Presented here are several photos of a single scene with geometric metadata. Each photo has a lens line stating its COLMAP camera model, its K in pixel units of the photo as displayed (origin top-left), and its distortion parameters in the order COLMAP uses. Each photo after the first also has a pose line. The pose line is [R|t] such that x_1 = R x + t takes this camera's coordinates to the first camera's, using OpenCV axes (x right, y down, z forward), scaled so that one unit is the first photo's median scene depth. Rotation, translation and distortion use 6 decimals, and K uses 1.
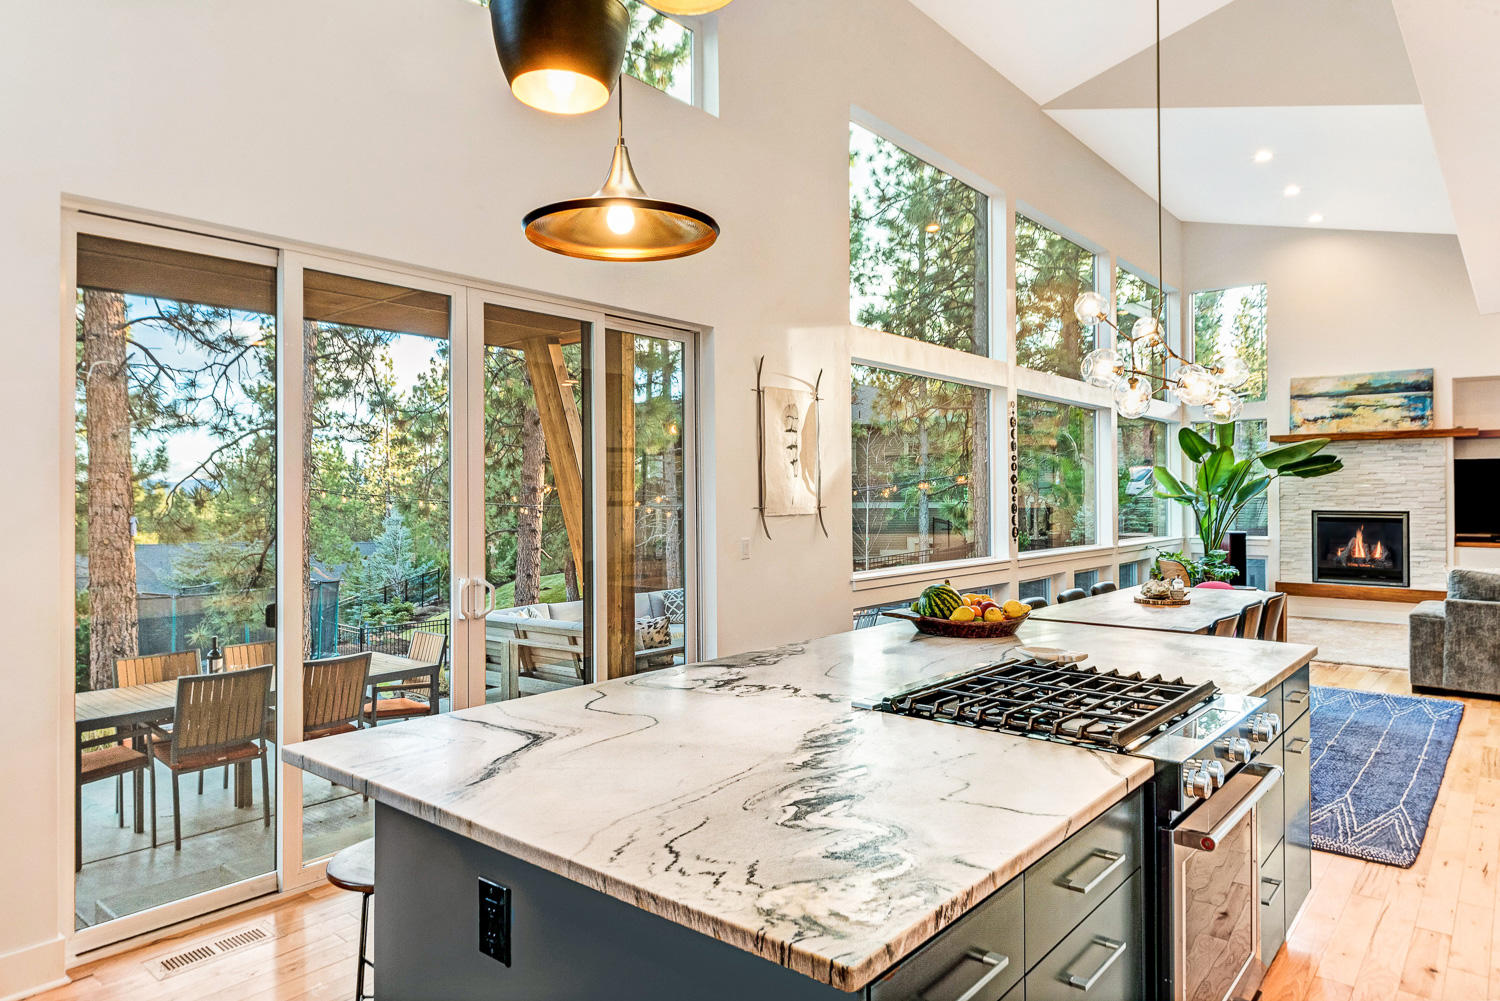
lens RADIAL K [[940.1, 0, 759.0], [0, 940.1, 479.0], [0, 0, 1]] dist [0.016667, -0.004594]
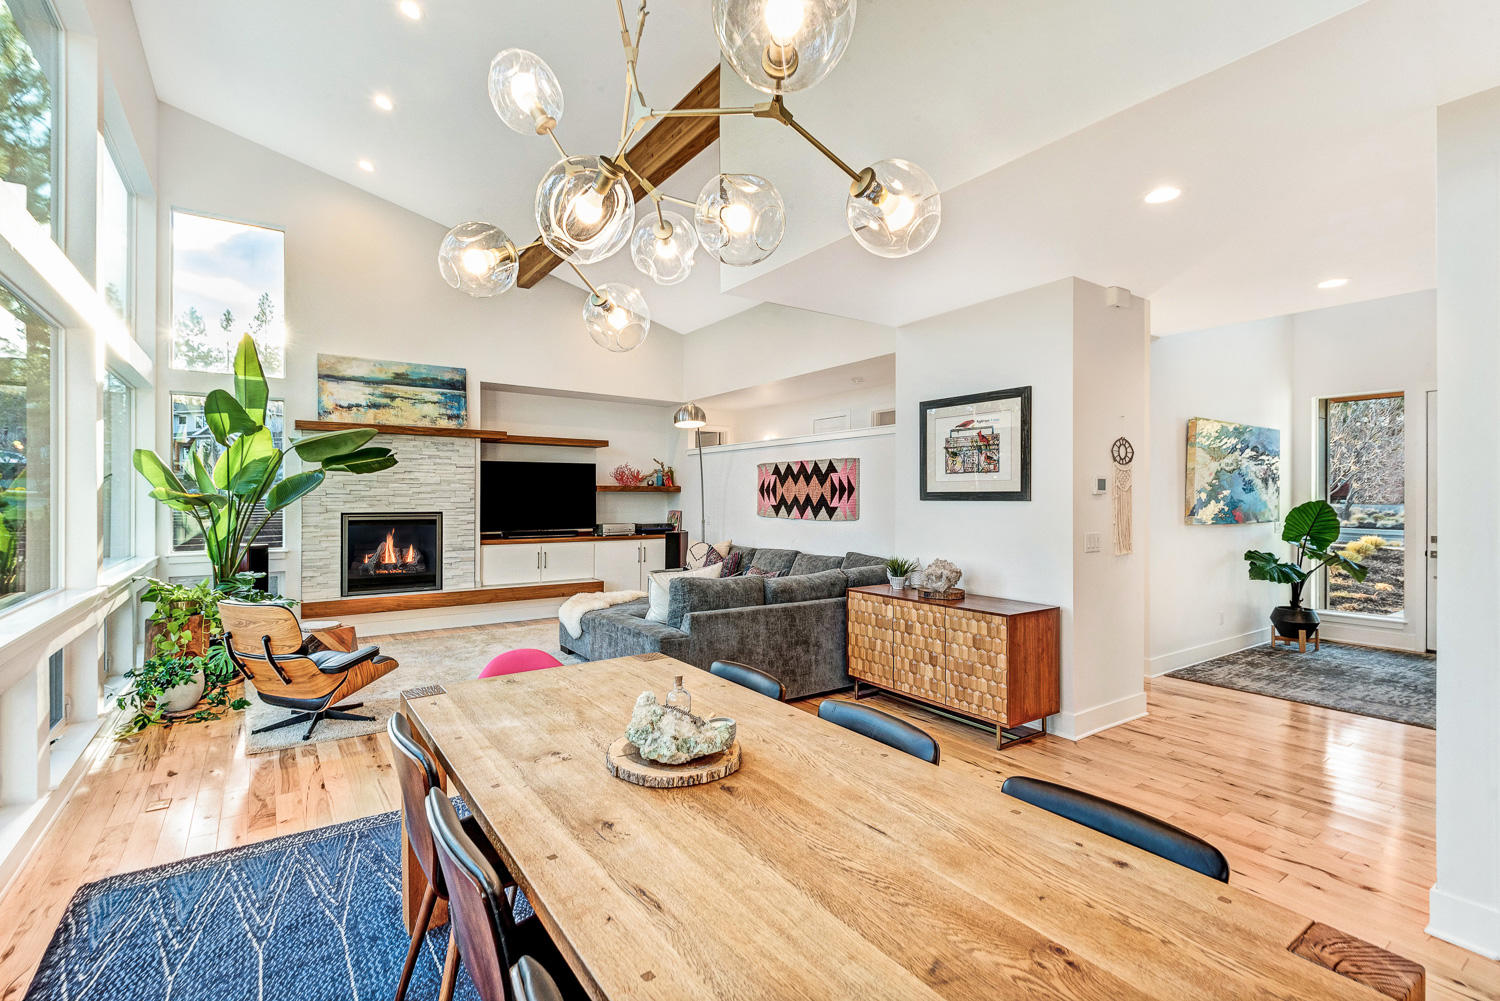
lens RADIAL K [[690.9, 0, 748.8], [0, 690.9, 493.5], [0, 0, 1]] dist [0.021581, -0.011617]
pose [[0.274333, 0.003521, 0.961628, 0.087886], [-0.014254, 0.999898, 0.000405, 0.010401], [-0.961529, -0.013818, 0.274355, 0.499398]]
